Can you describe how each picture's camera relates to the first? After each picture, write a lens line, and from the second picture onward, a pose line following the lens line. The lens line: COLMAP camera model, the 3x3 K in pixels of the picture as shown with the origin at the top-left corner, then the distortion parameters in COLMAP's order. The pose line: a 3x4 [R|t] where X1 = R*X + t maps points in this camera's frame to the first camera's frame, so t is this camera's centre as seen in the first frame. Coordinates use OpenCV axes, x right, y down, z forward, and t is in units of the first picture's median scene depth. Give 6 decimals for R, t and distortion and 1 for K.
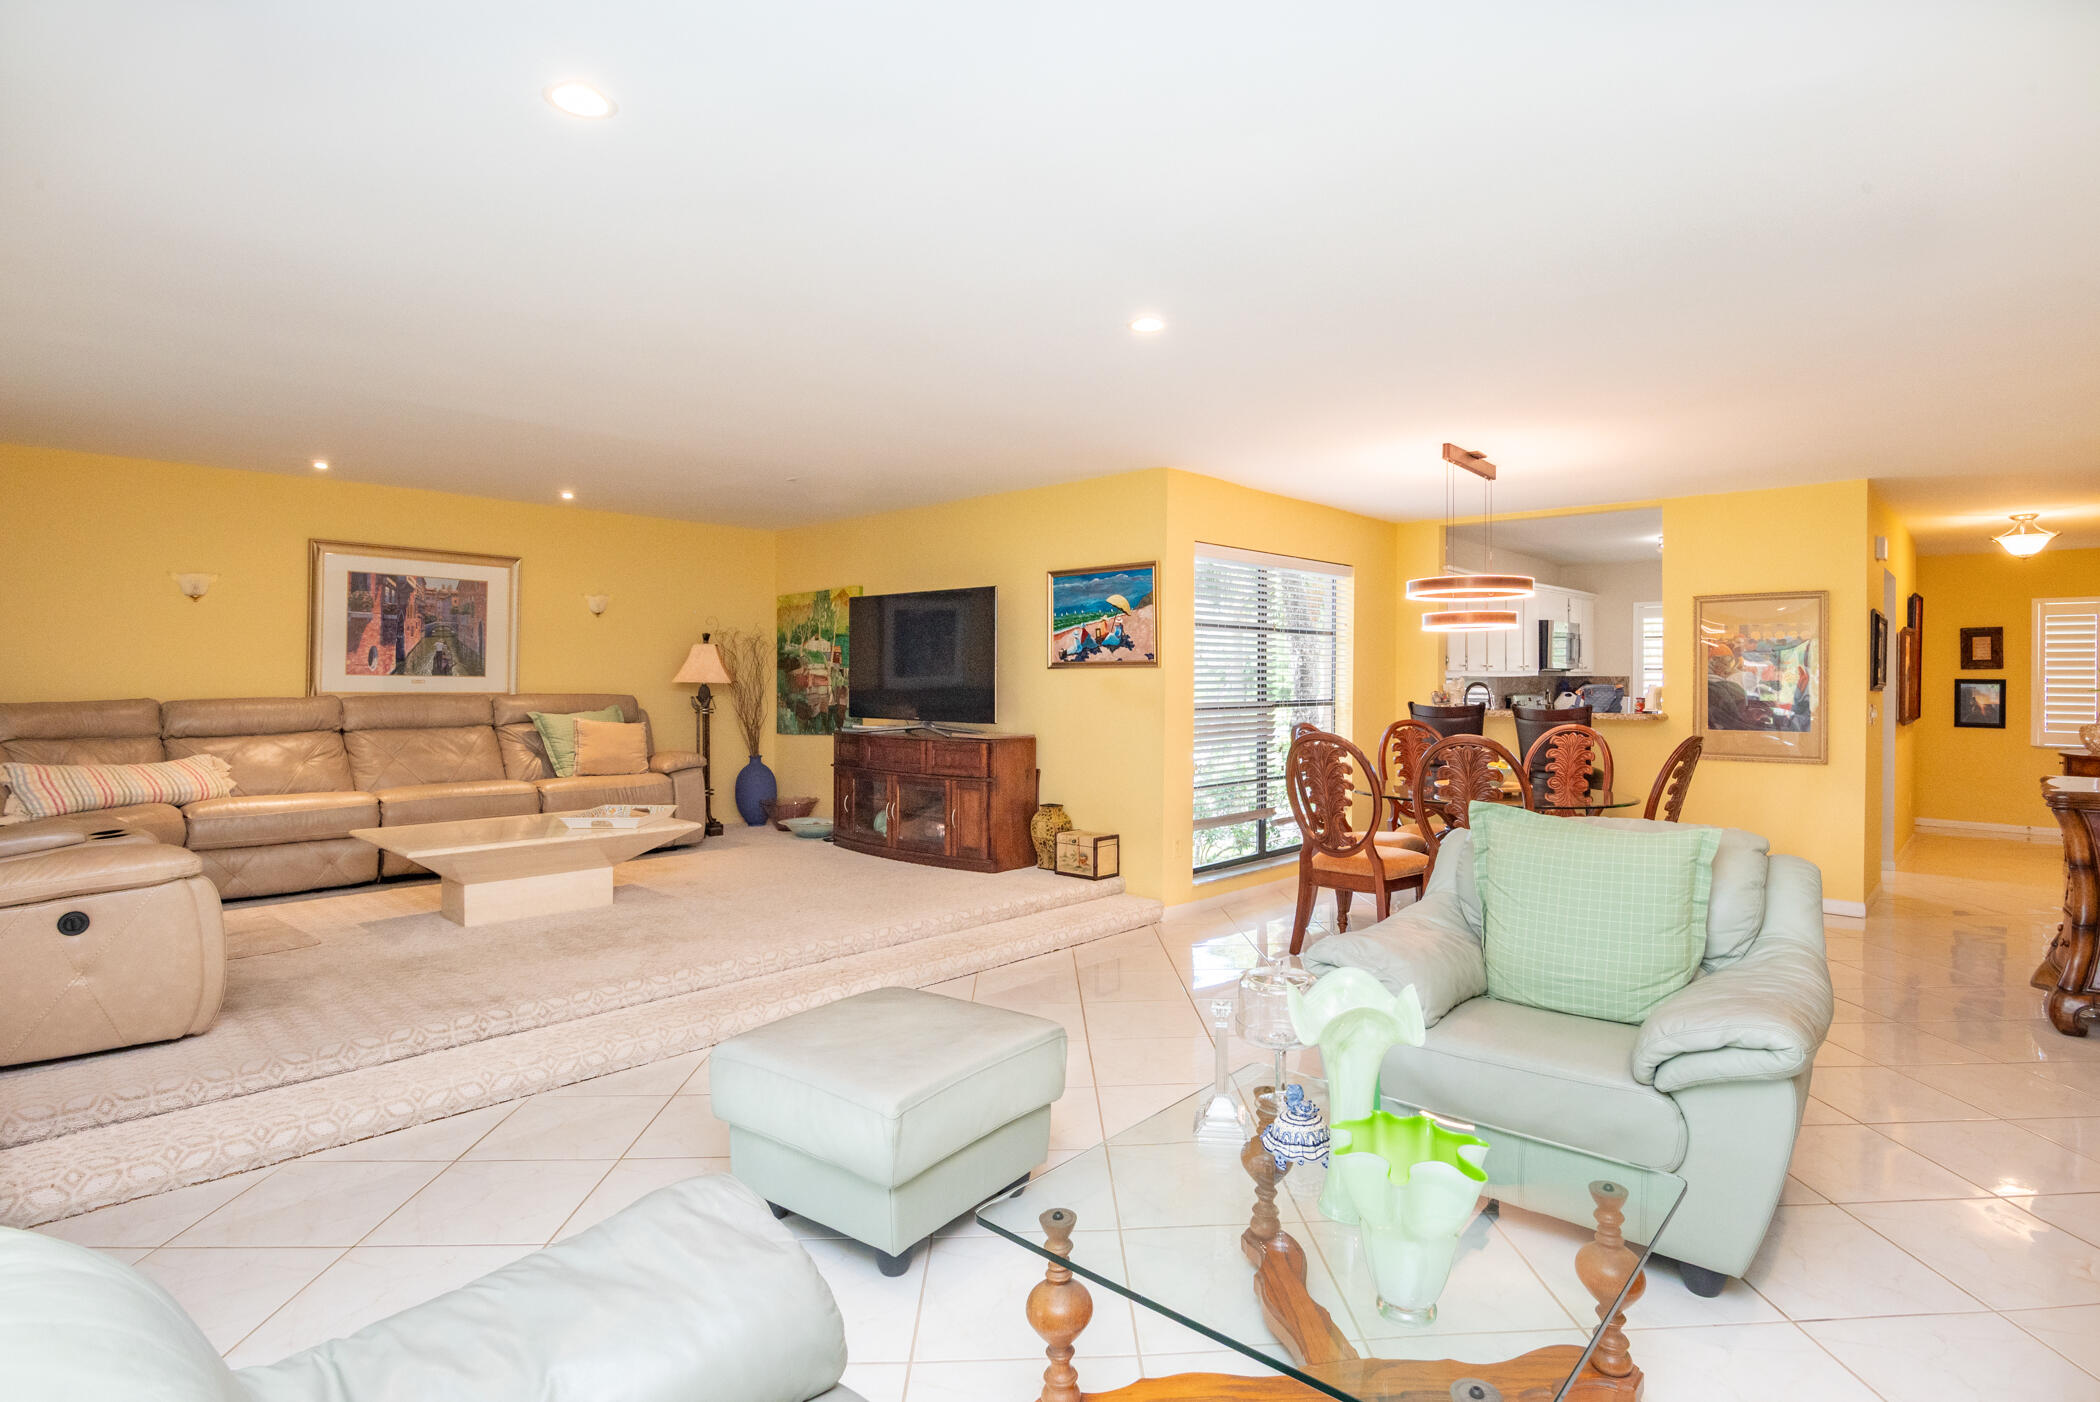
lens RADIAL K [[1033.6, 0, 1084.4], [0, 1033.6, 673.4], [0, 0, 1]] dist [-0.002066, -0.000657]
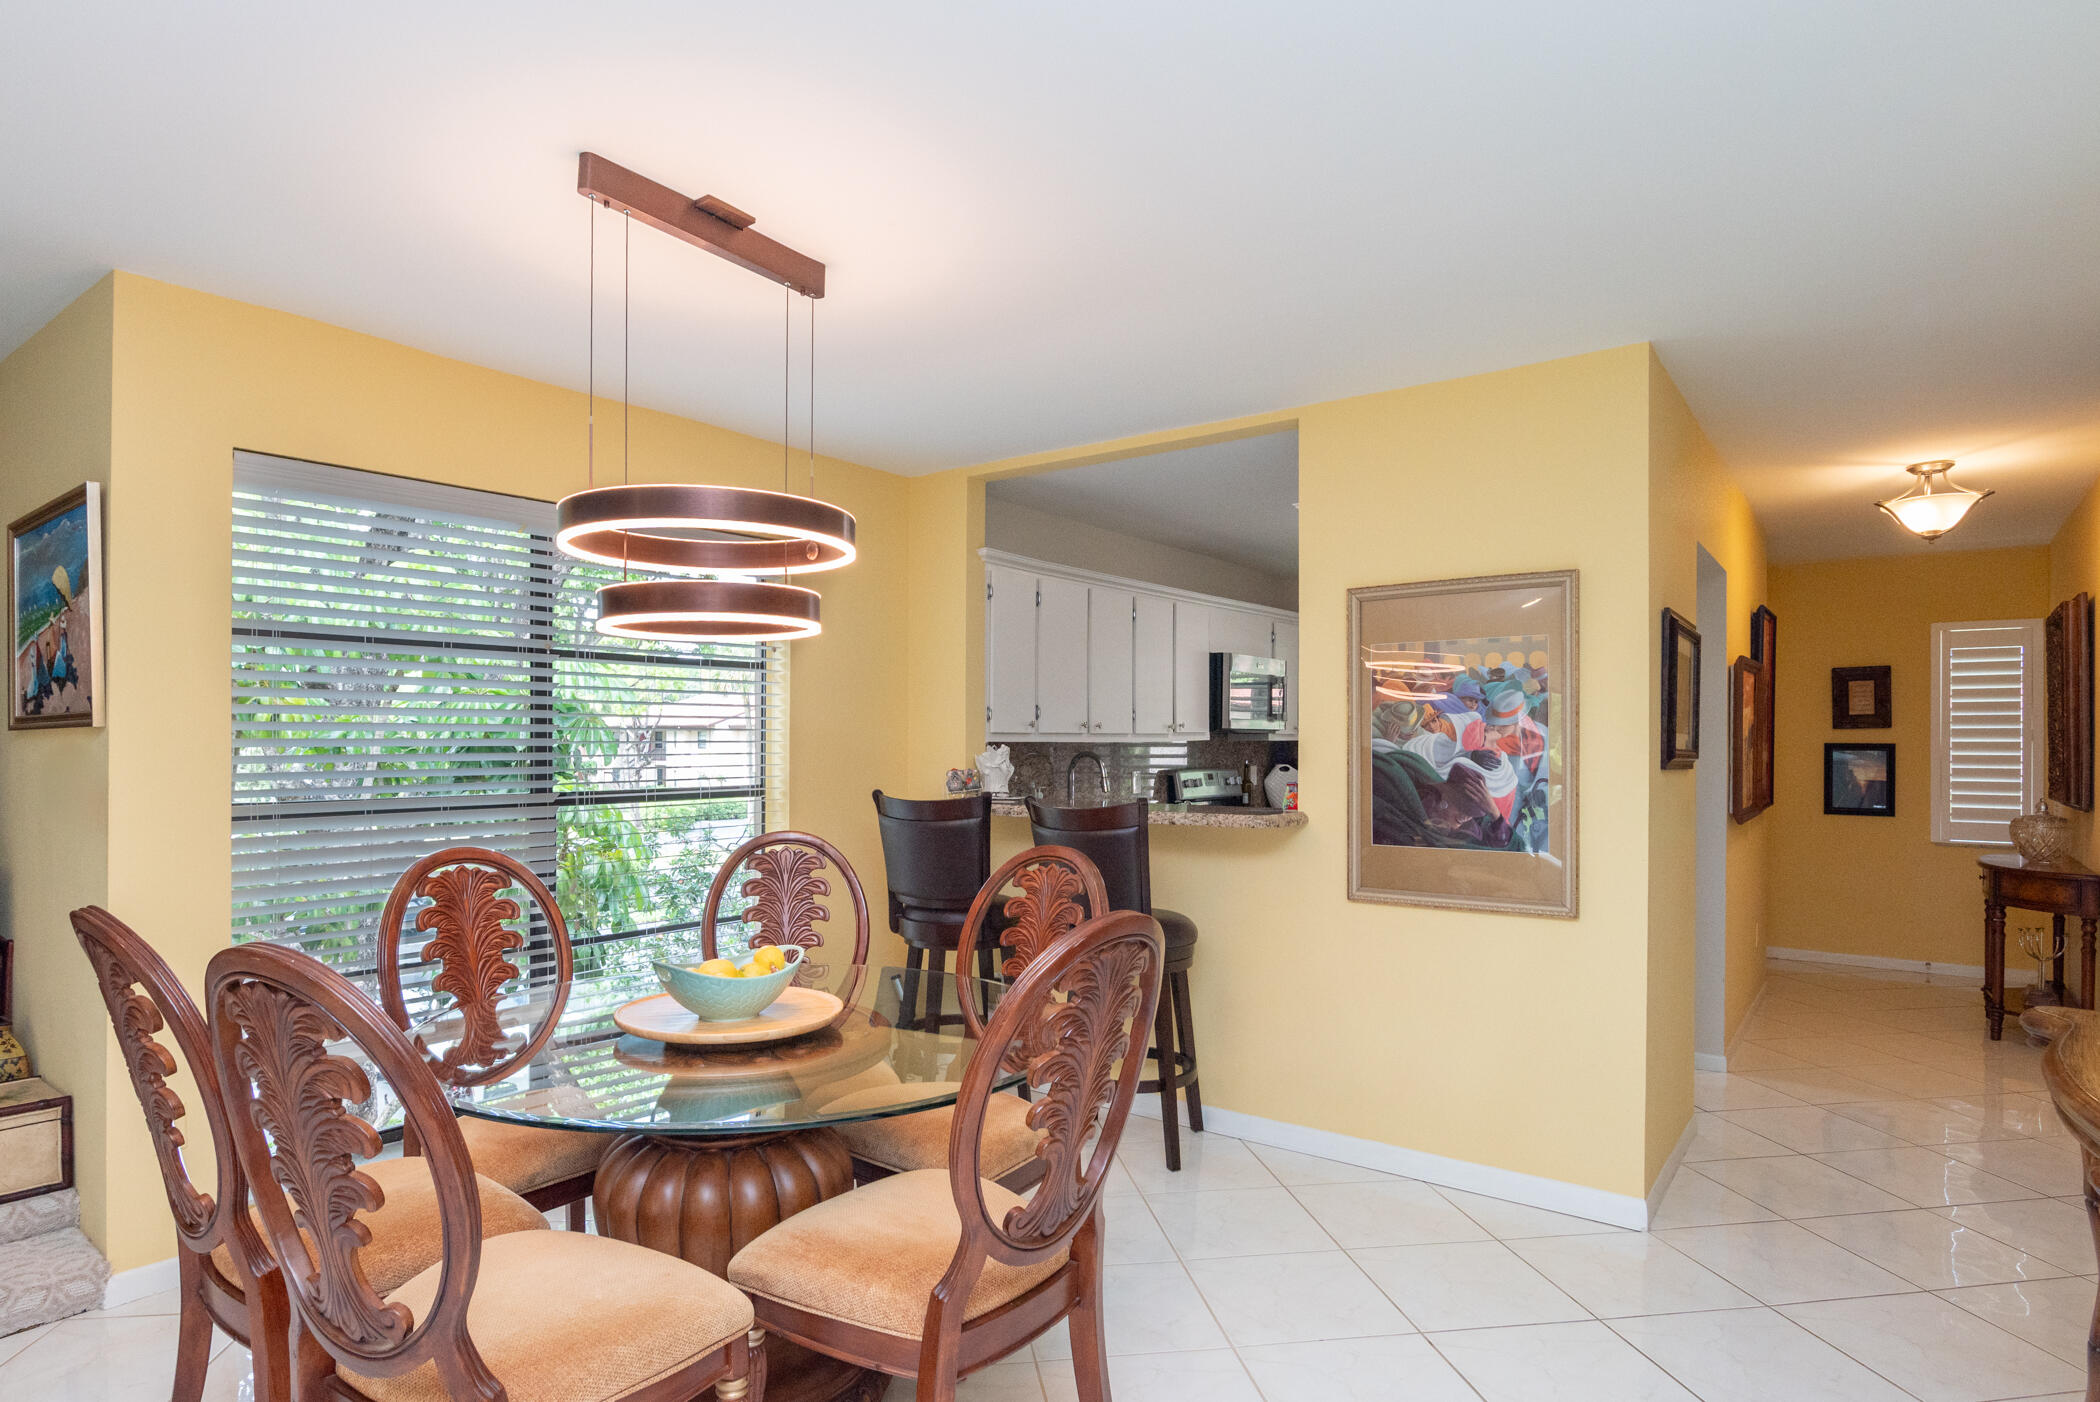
lens RADIAL K [[1095.7, 0, 1049.0], [0, 1095.7, 740.0], [0, 0, 1]] dist [-0.012336, -0.000481]
pose [[0.996997, -0.003353, 0.077365, 0.414006], [0.003210, 0.999993, 0.001976, 0.000411], [-0.077371, -0.001722, 0.997001, 0.482002]]
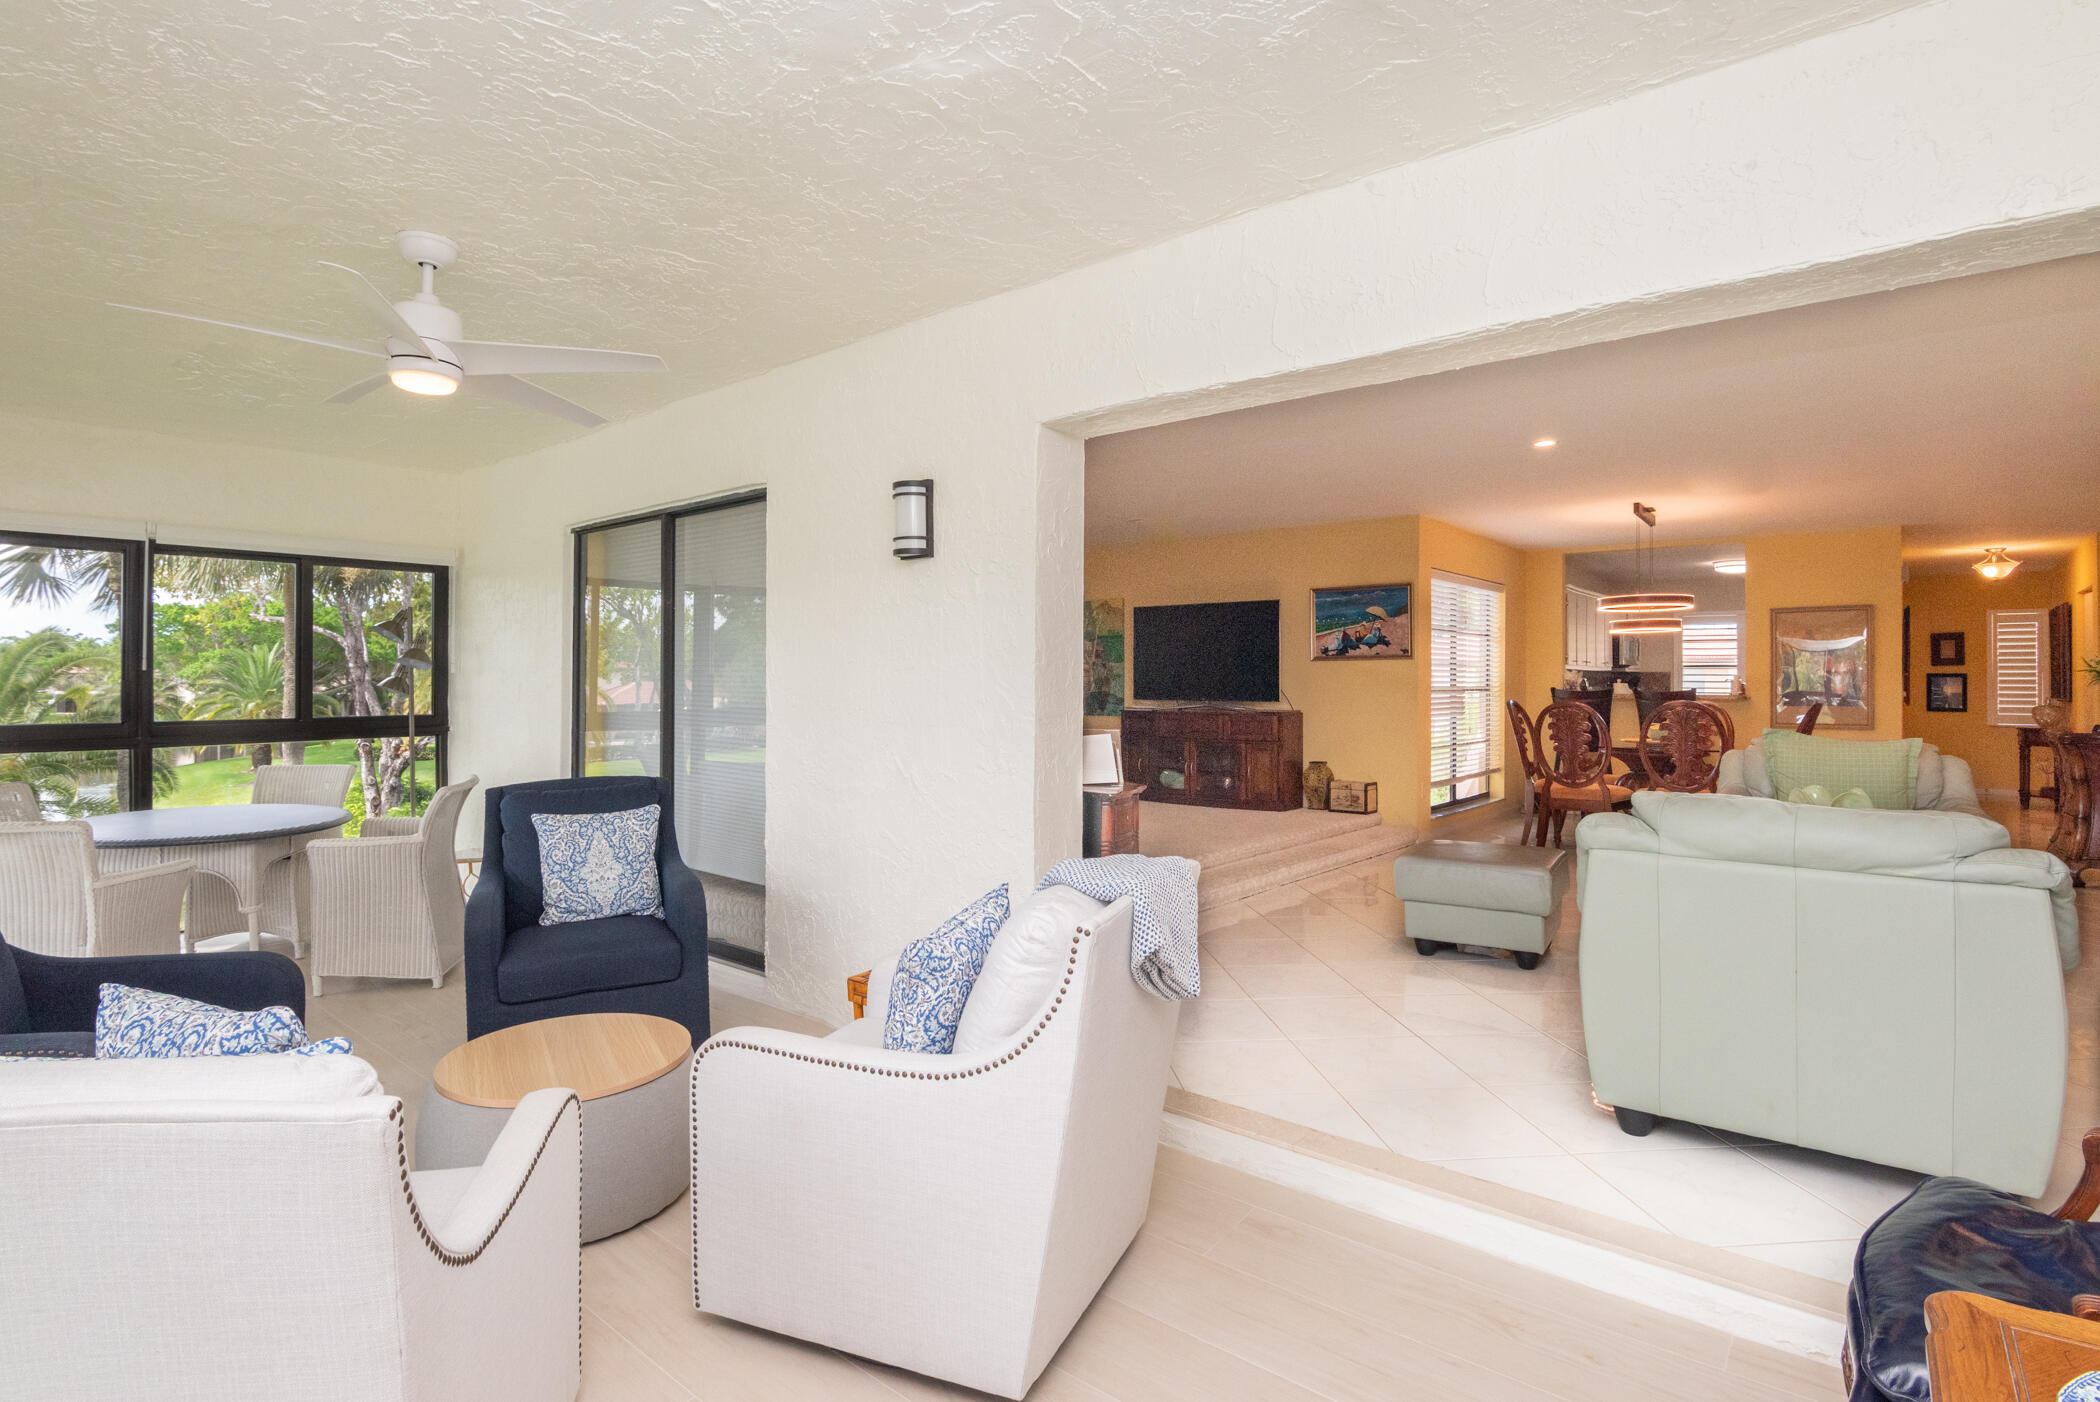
lens RADIAL K [[1035.1, 0, 1050.1], [0, 1035.1, 671.7], [0, 0, 1]] dist [-0.000036, 0.000530]
pose [[0.998829, -0.000080, 0.048386, -0.436420], [0.000538, 0.999955, -0.009463, 0.021569], [-0.048384, 0.009478, 0.998784, -0.325486]]
